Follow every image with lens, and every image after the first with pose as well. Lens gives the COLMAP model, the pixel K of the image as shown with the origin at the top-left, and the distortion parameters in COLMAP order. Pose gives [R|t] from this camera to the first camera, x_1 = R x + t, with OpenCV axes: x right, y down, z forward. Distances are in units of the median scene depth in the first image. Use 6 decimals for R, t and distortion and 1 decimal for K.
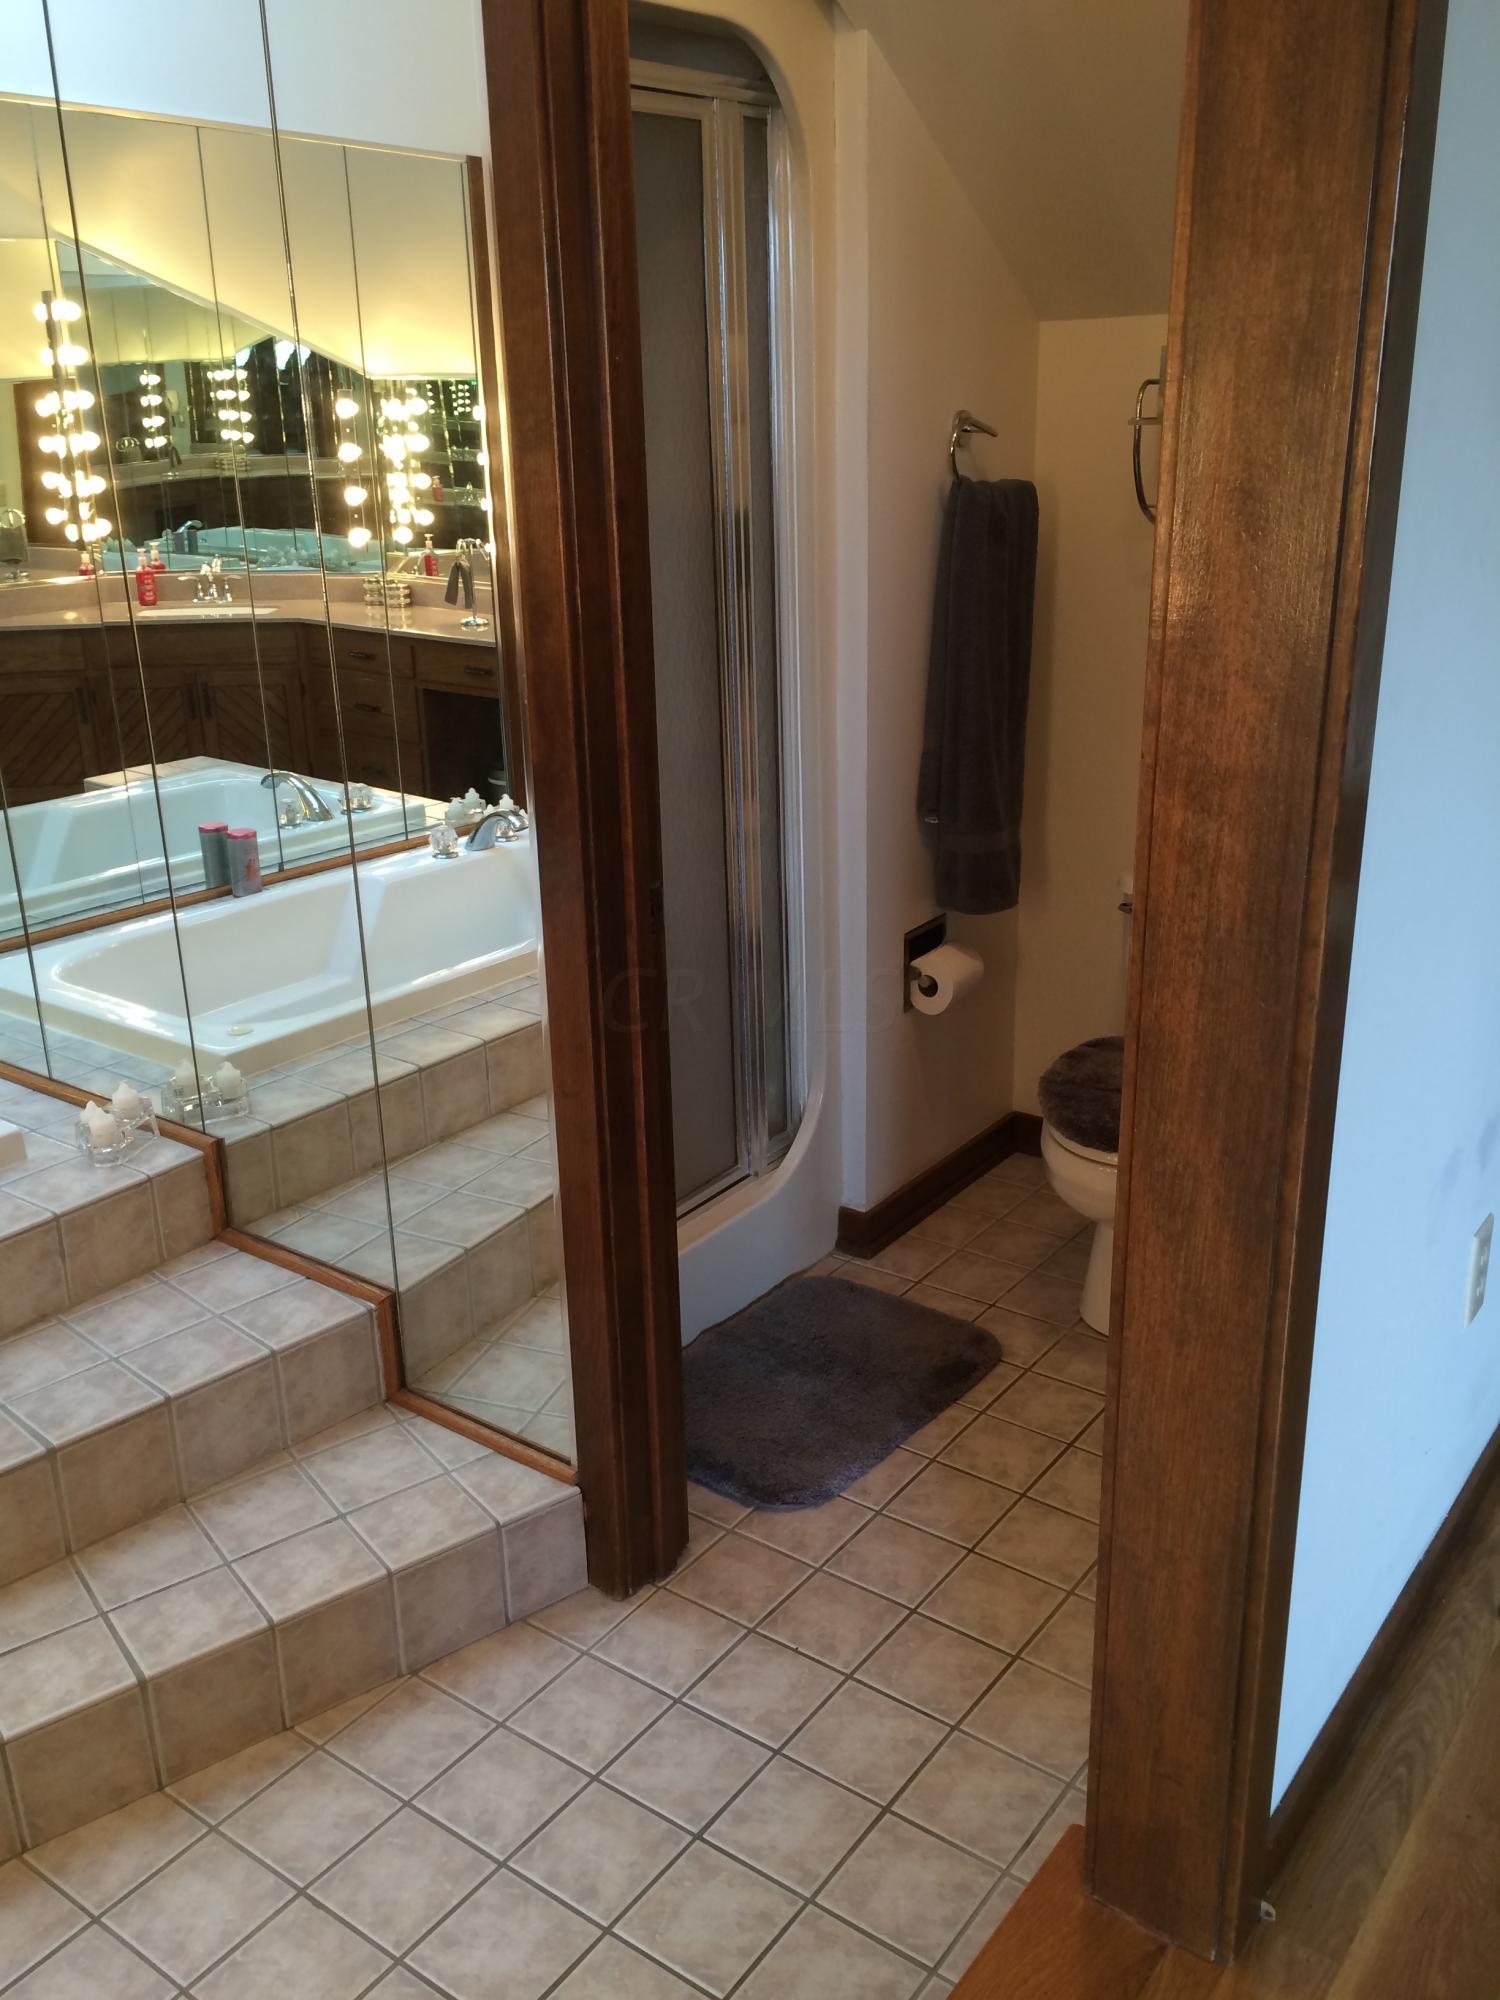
lens RADIAL K [[1726.1, 0, 754.1], [0, 1726.1, 990.8], [0, 0, 1]] dist [0.076488, -0.104991]
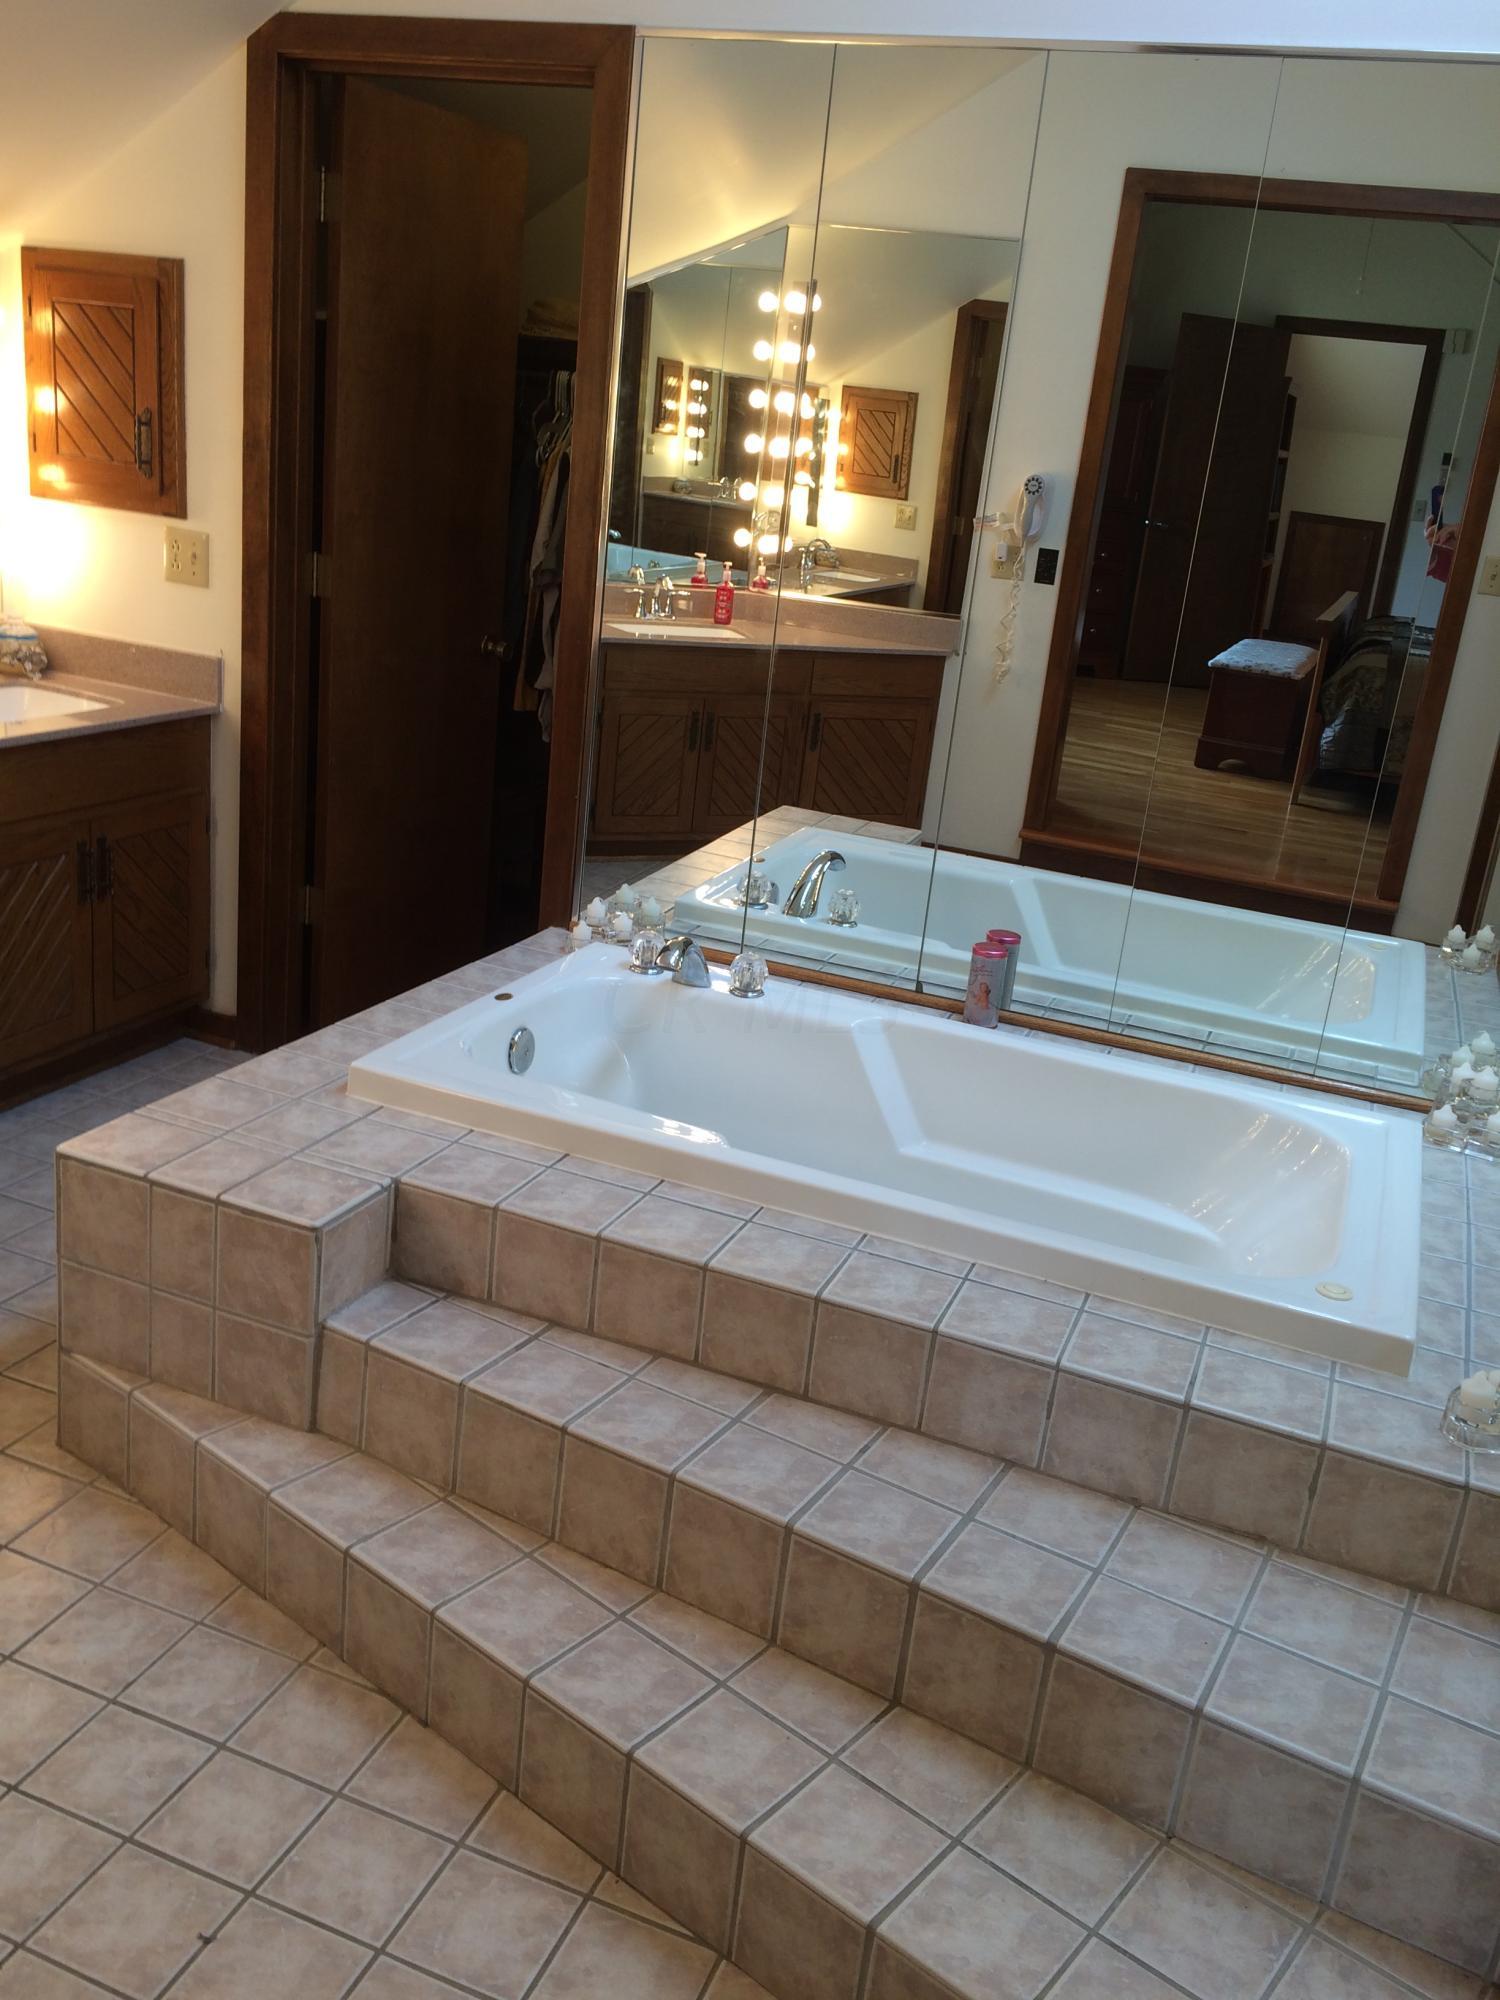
lens RADIAL K [[1726.1, 0, 787.5], [0, 1726.1, 974.4], [0, 0, 1]] dist [0.076488, -0.104991]
pose [[0.256221, 0.330195, -0.908472, 0.196406], [-0.429192, 0.880983, 0.199157, -0.117881], [0.866109, 0.338881, 0.367443, 0.453094]]
